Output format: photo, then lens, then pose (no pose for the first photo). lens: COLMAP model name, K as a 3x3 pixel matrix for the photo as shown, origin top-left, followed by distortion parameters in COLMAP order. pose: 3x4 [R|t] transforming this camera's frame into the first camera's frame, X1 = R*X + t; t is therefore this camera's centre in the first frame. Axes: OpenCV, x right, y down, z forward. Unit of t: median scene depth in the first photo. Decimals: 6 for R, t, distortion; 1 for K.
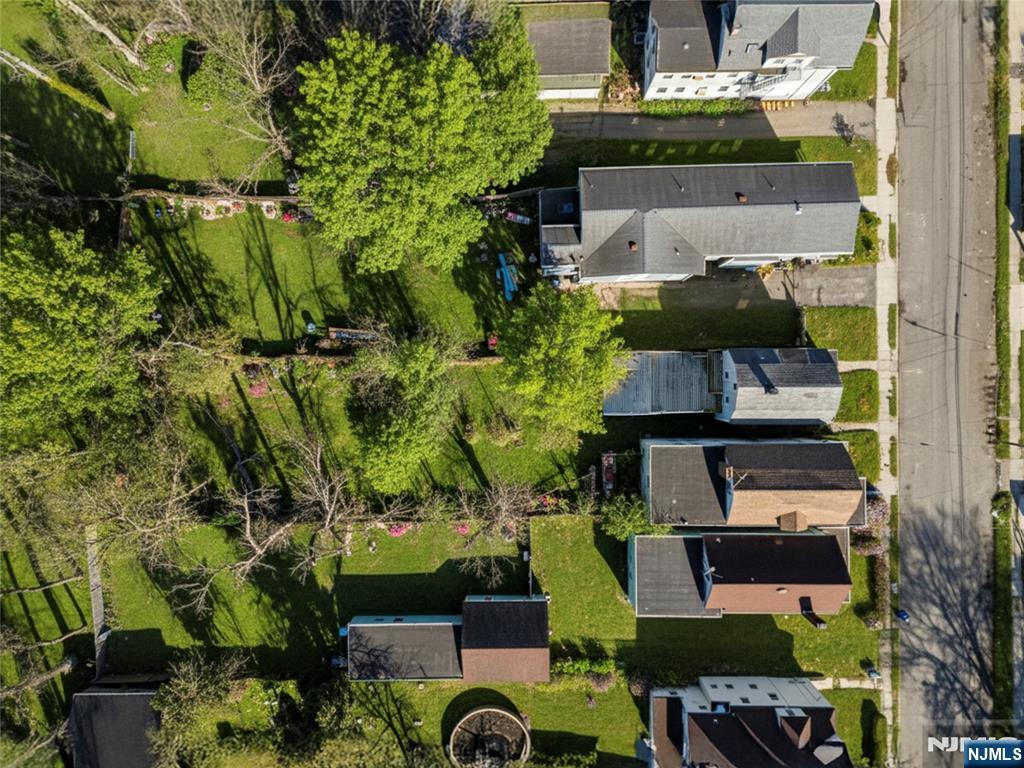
lens RADIAL K [[734.8, 0, 512.8], [0, 734.8, 379.0], [0, 0, 1]] dist [0.067203, 0.001601]
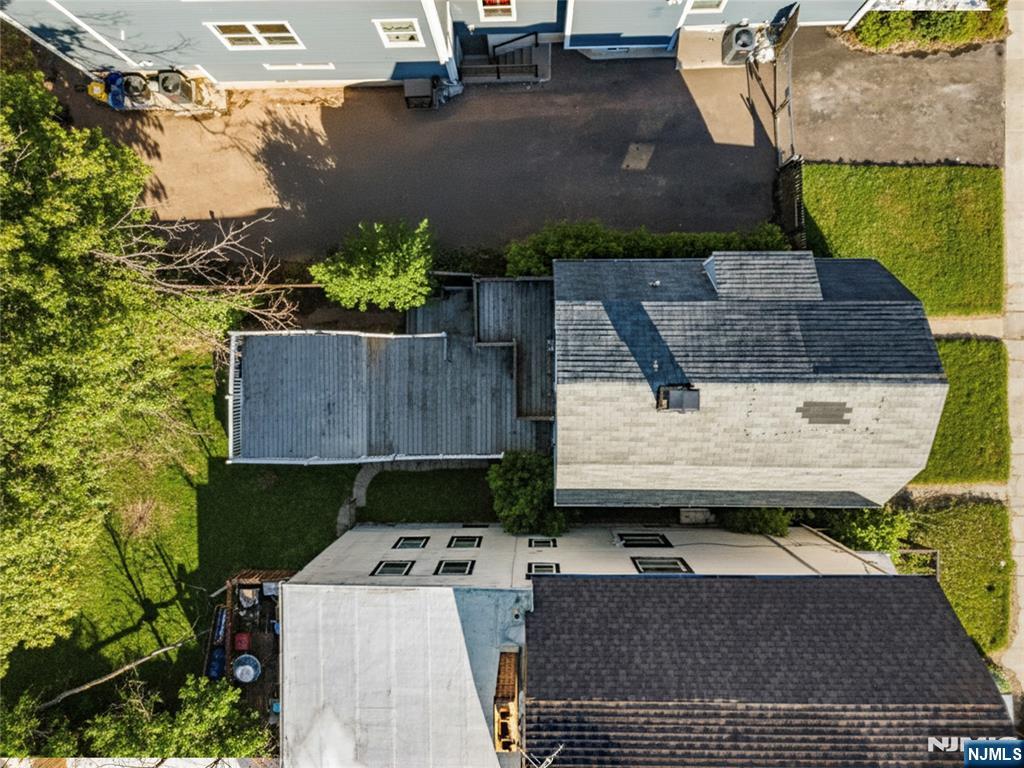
lens RADIAL K [[734.8, 0, 512.8], [0, 734.8, 379.0], [0, 0, 1]] dist [0.067203, 0.001601]
pose [[0.999988, -0.003227, 0.003579, 0.271669], [0.003224, 0.999994, 0.000841, 0.008513], [-0.003582, -0.000829, 0.999993, 0.695821]]
